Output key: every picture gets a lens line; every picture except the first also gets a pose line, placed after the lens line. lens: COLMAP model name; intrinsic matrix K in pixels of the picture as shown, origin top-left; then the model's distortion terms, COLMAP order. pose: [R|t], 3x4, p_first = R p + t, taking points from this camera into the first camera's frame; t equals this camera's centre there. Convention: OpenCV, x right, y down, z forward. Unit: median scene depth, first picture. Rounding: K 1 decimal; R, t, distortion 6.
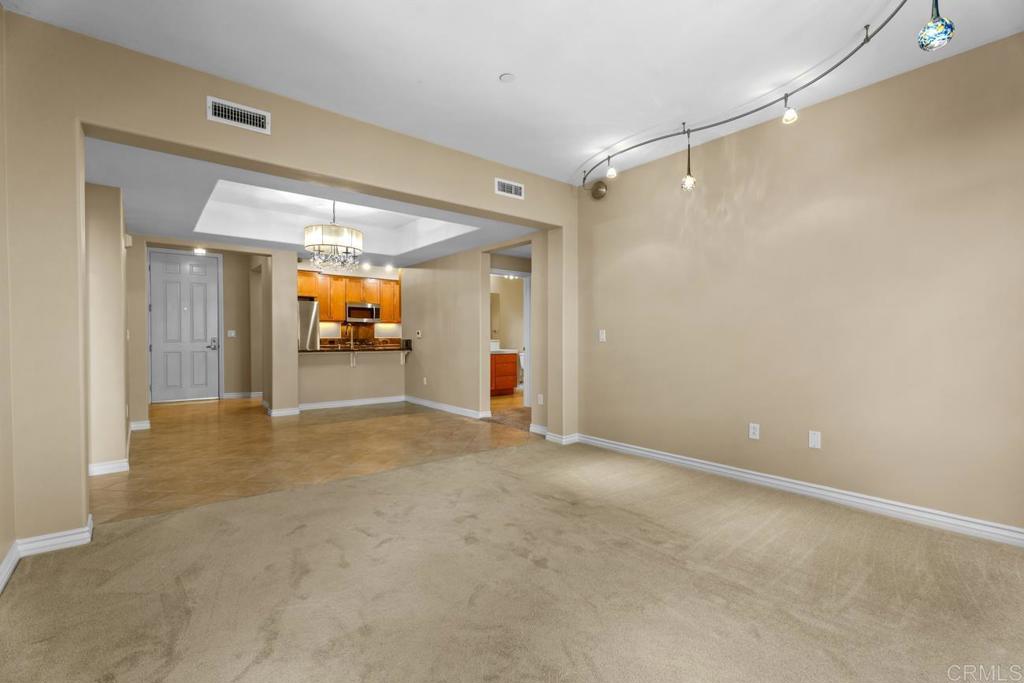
lens RADIAL K [[454.7, 0, 510.9], [0, 454.7, 339.7], [0, 0, 1]] dist [0.001572, -0.000325]
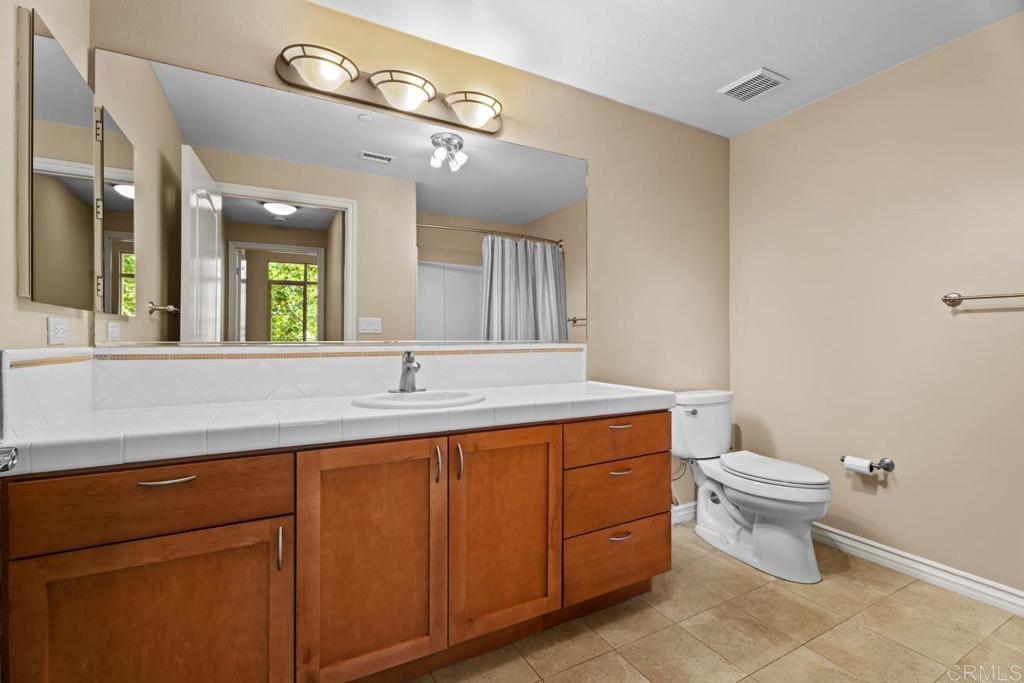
lens RADIAL K [[454.7, 0, 513.2], [0, 454.7, 339.8], [0, 0, 1]] dist [0.001572, -0.000325]
pose [[0.982170, 0.003151, -0.187966, -0.018854], [-0.005006, 0.999943, -0.009396, 0.000000], [0.187926, 0.010169, 0.982131, 0.783931]]
